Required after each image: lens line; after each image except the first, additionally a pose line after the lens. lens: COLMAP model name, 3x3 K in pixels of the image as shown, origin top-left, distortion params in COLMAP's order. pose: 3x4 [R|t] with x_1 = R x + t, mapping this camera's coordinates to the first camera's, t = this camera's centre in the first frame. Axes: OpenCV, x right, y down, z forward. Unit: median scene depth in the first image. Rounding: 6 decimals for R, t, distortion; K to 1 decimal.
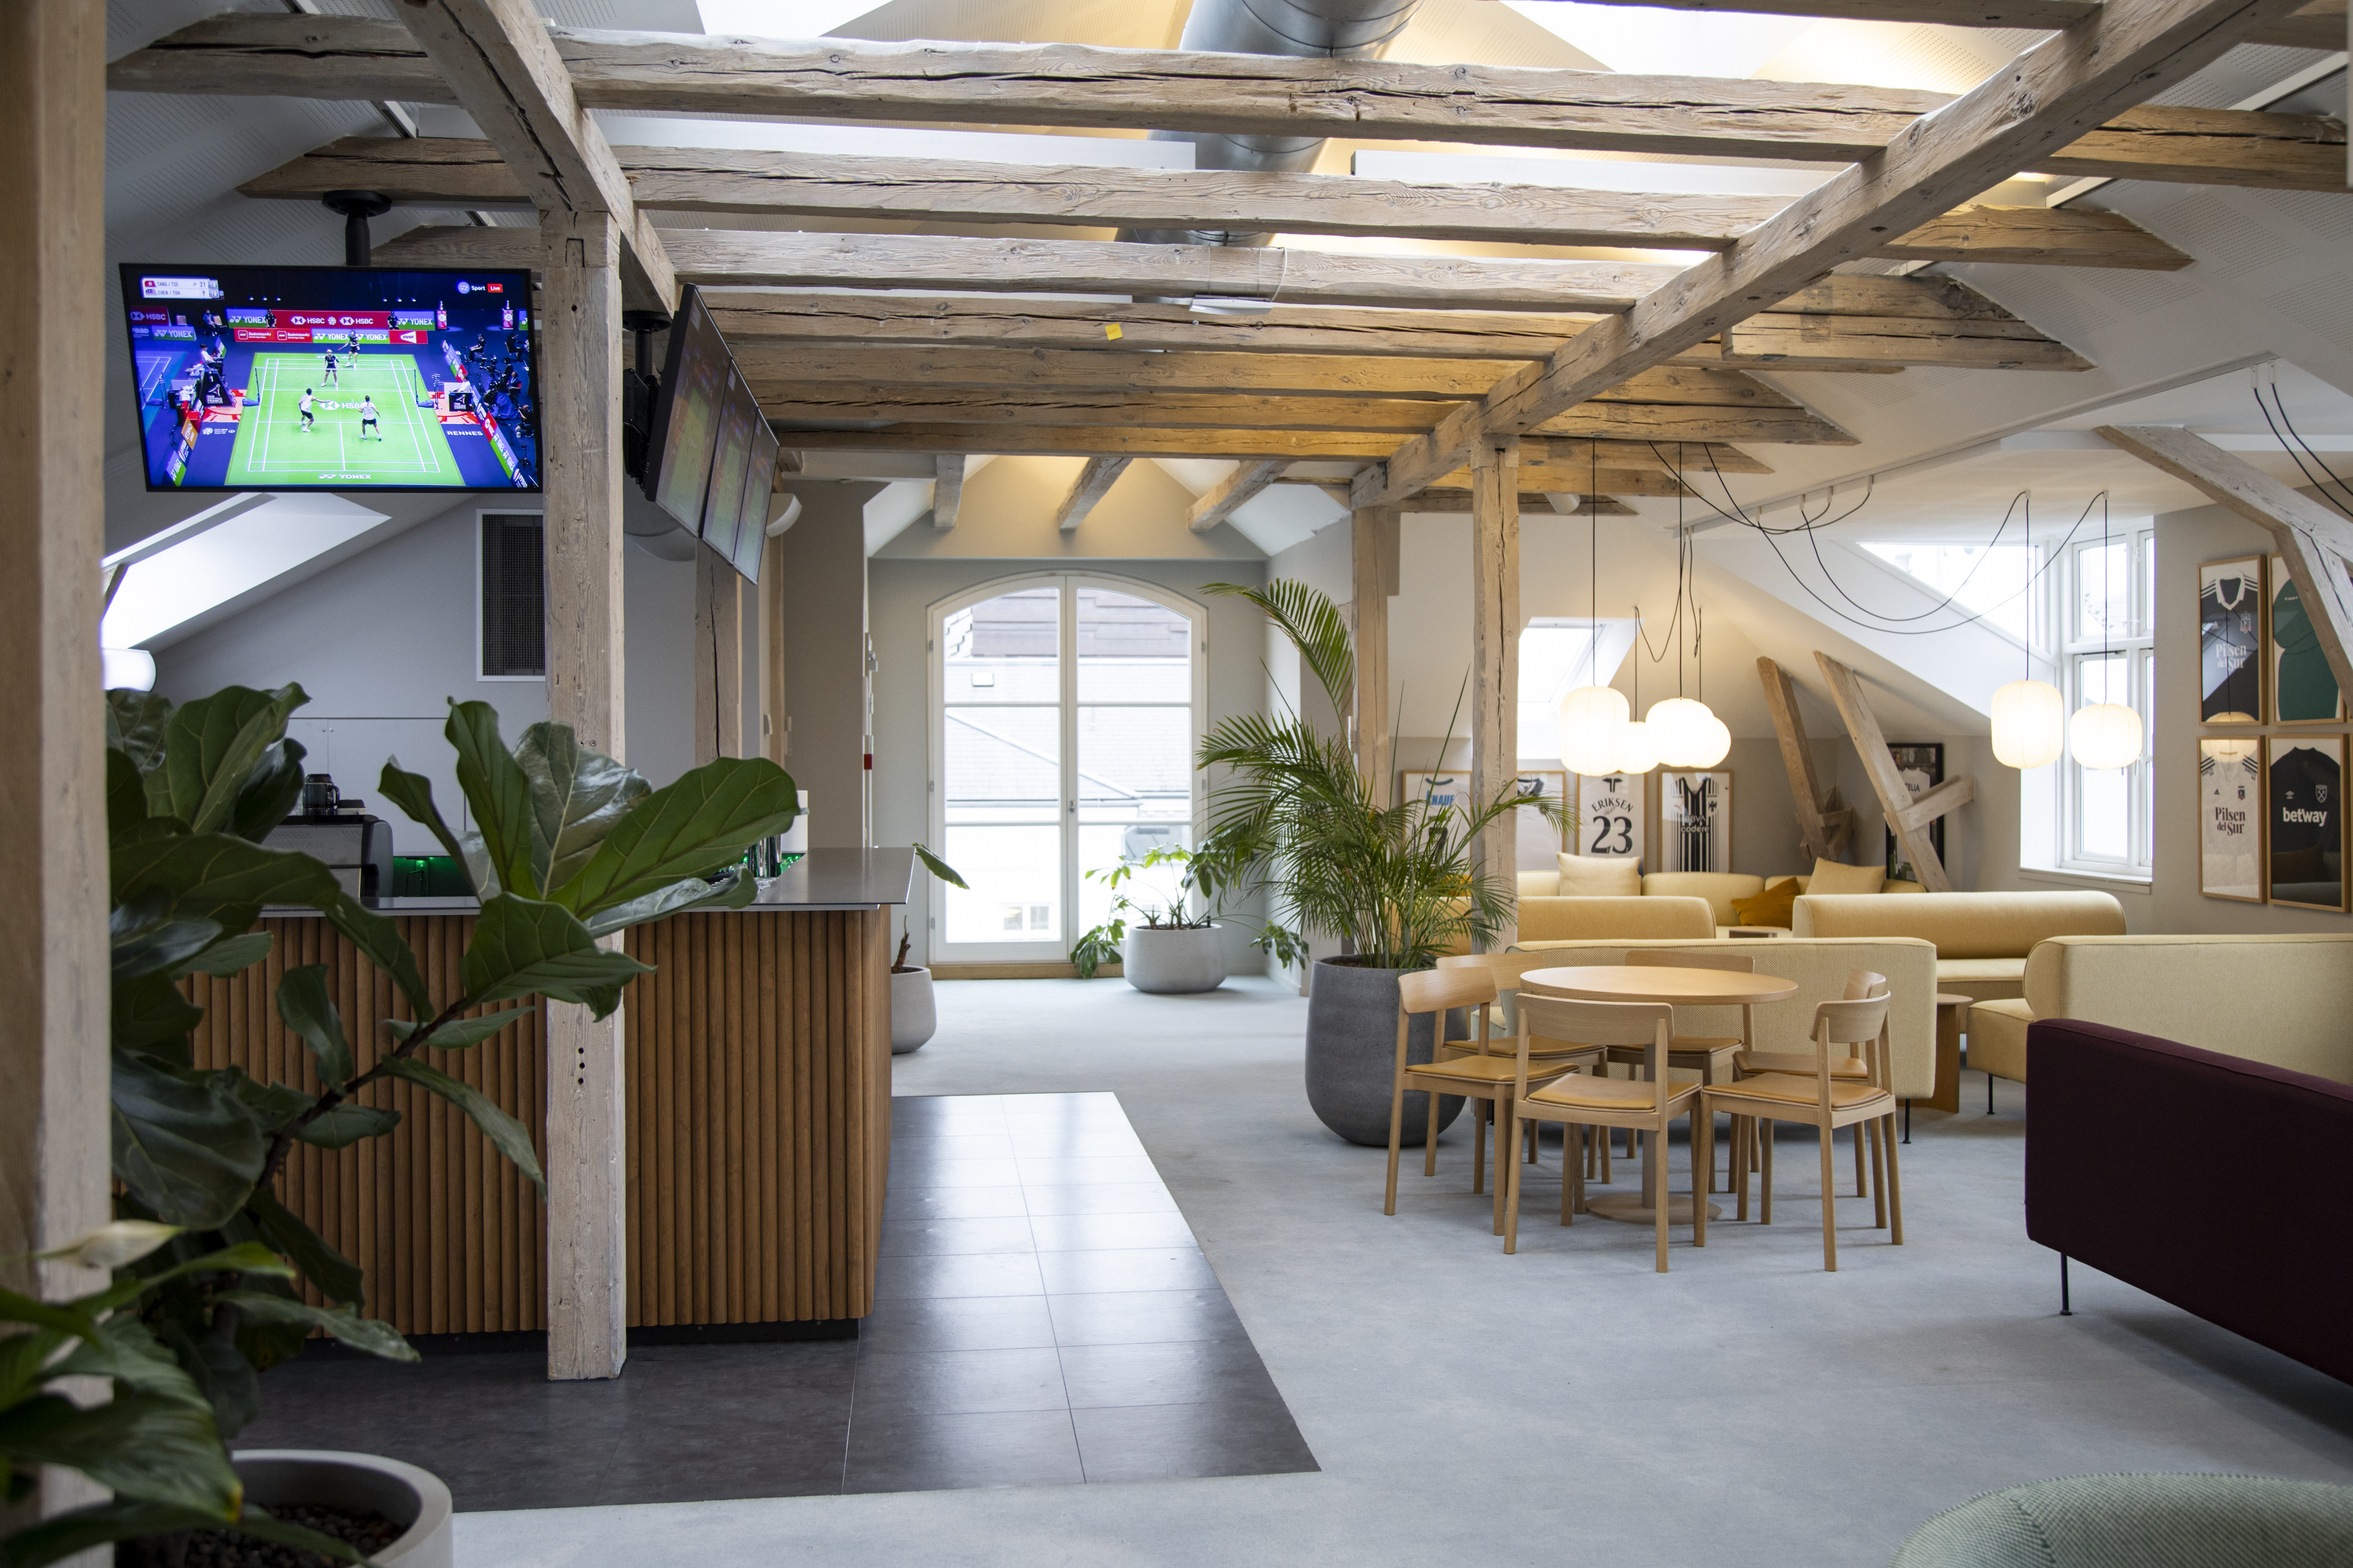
lens RADIAL K [[2122.8, 0, 1176.5], [0, 2122.8, 784.0], [0, 0, 1]] dist [-0.012804, -0.005295]
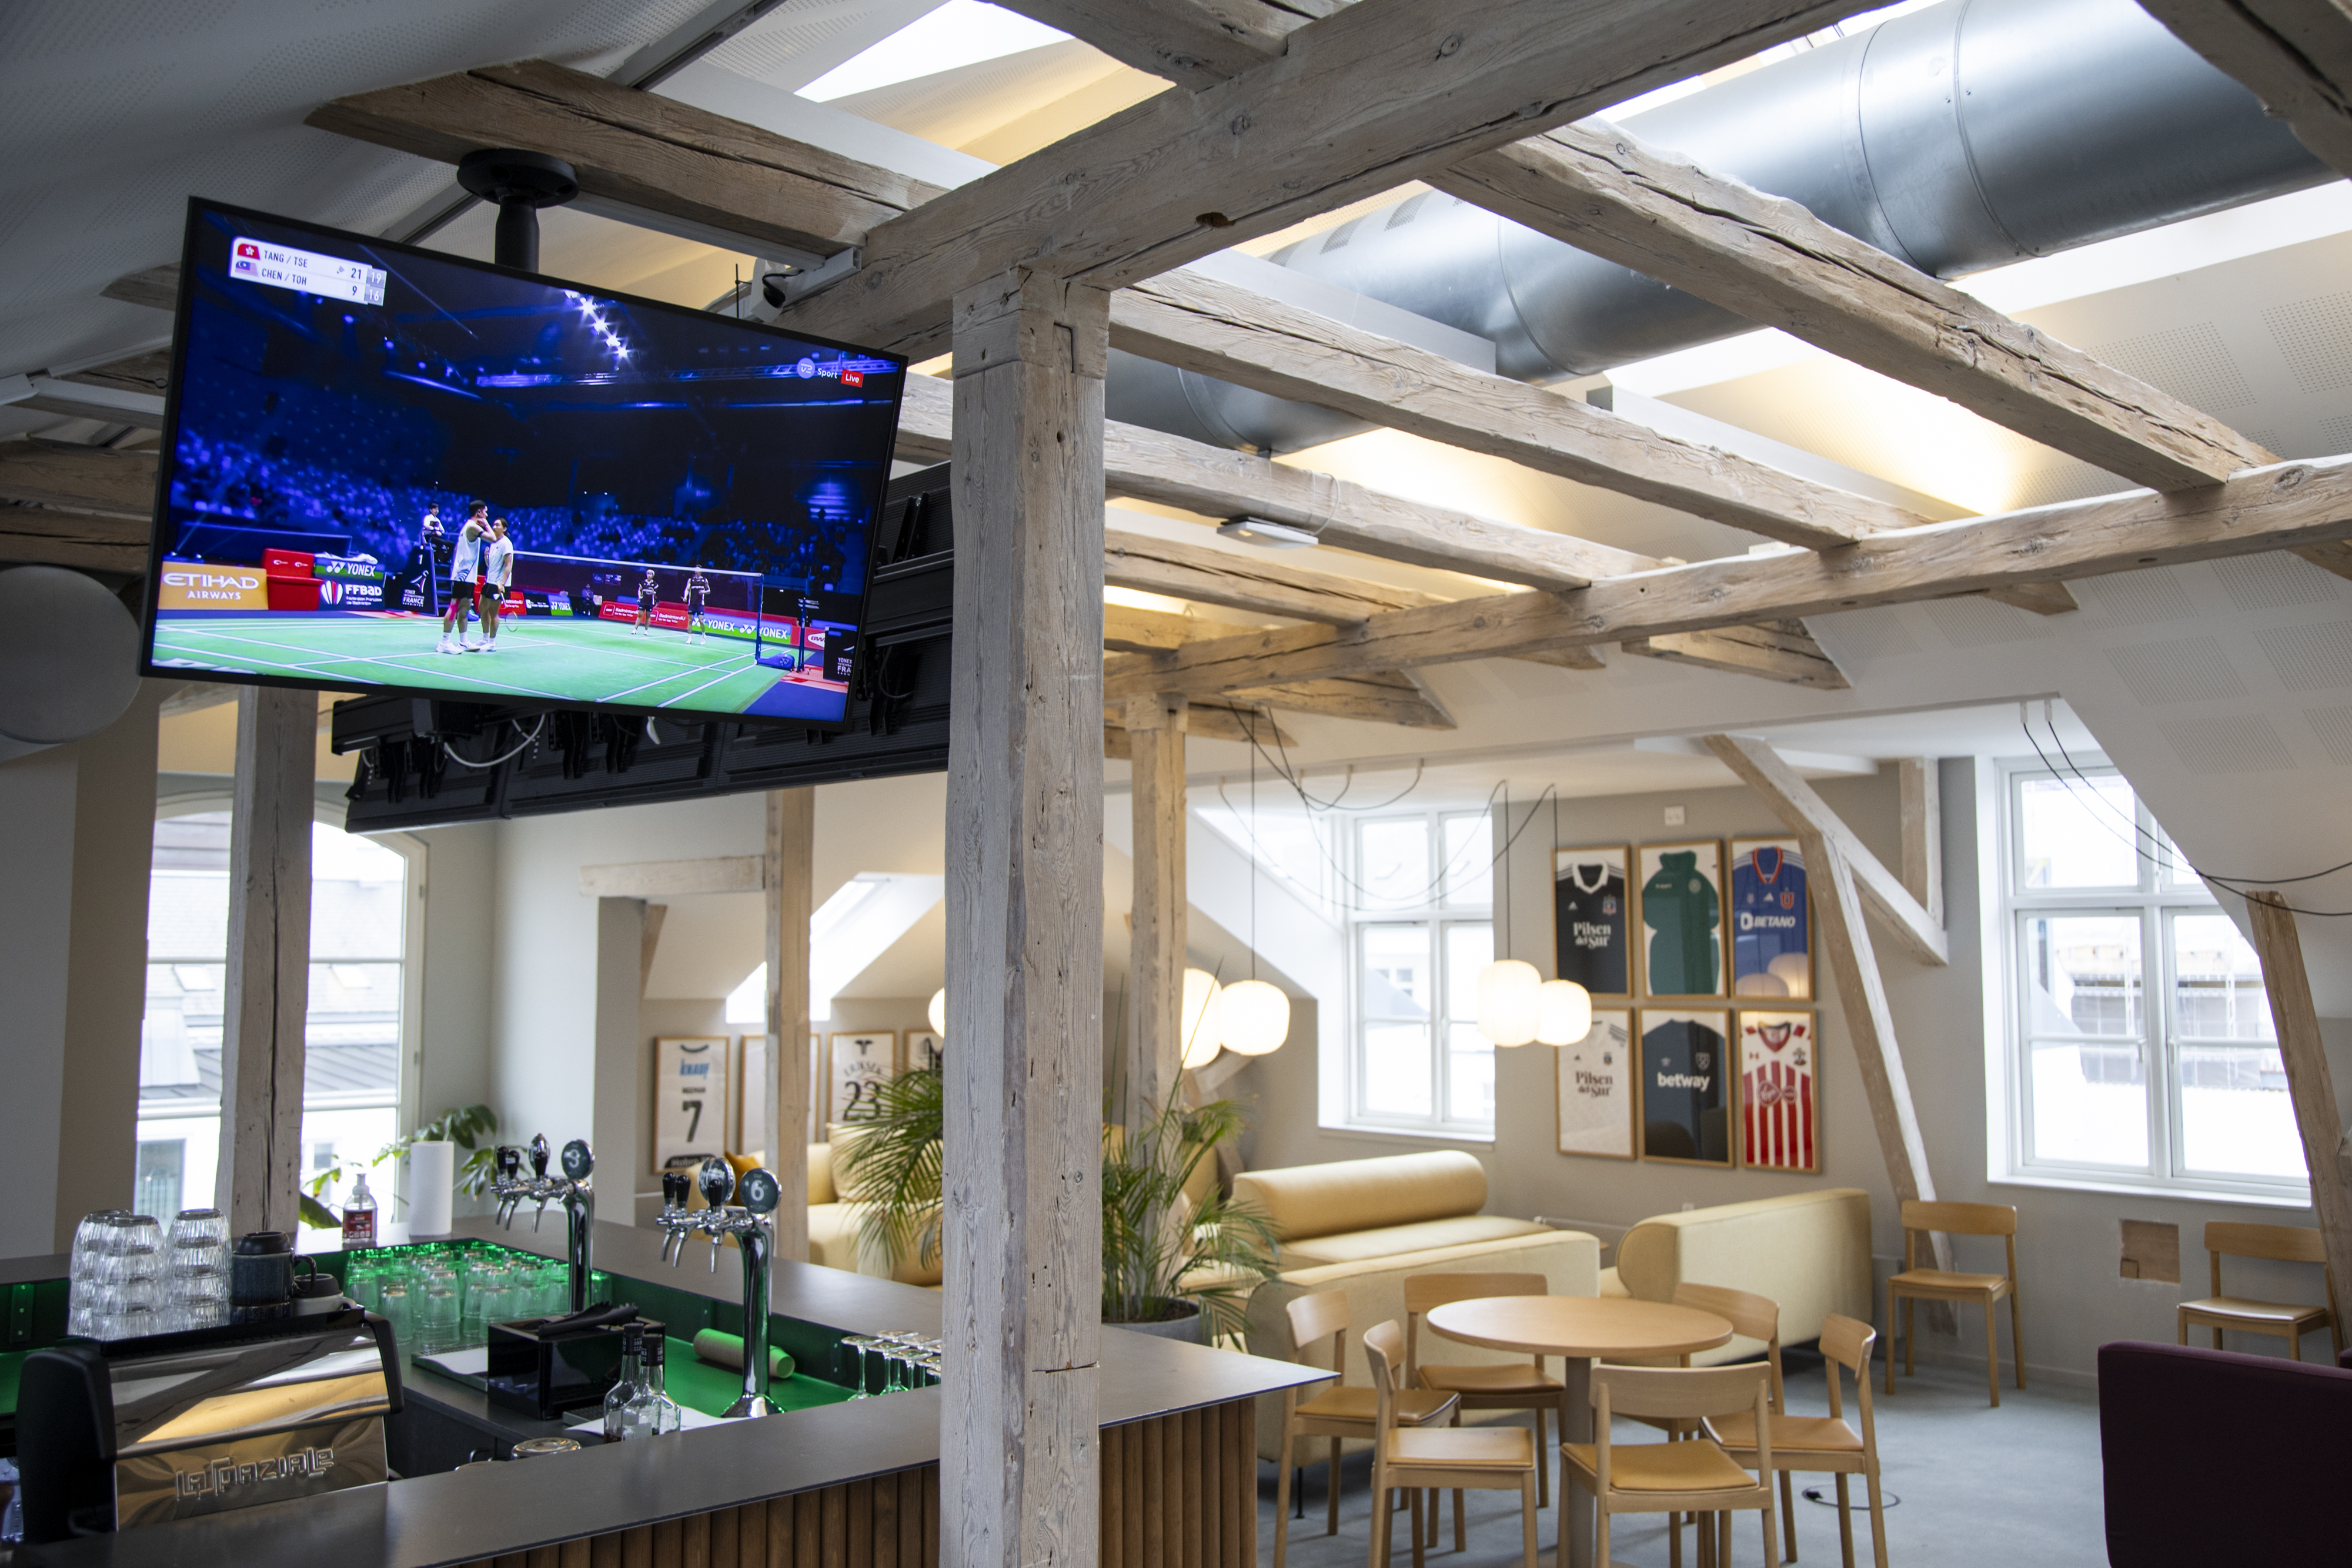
lens RADIAL K [[2015.1, 0, 1176.0], [0, 2015.1, 784.0], [0, 0, 1]] dist [-0.044287, 0.010053]
pose [[0.807396, 0.050182, 0.587872, -0.314265], [0.010255, 0.995032, -0.099023, -0.038520], [-0.589920, 0.085979, 0.802871, 0.287954]]
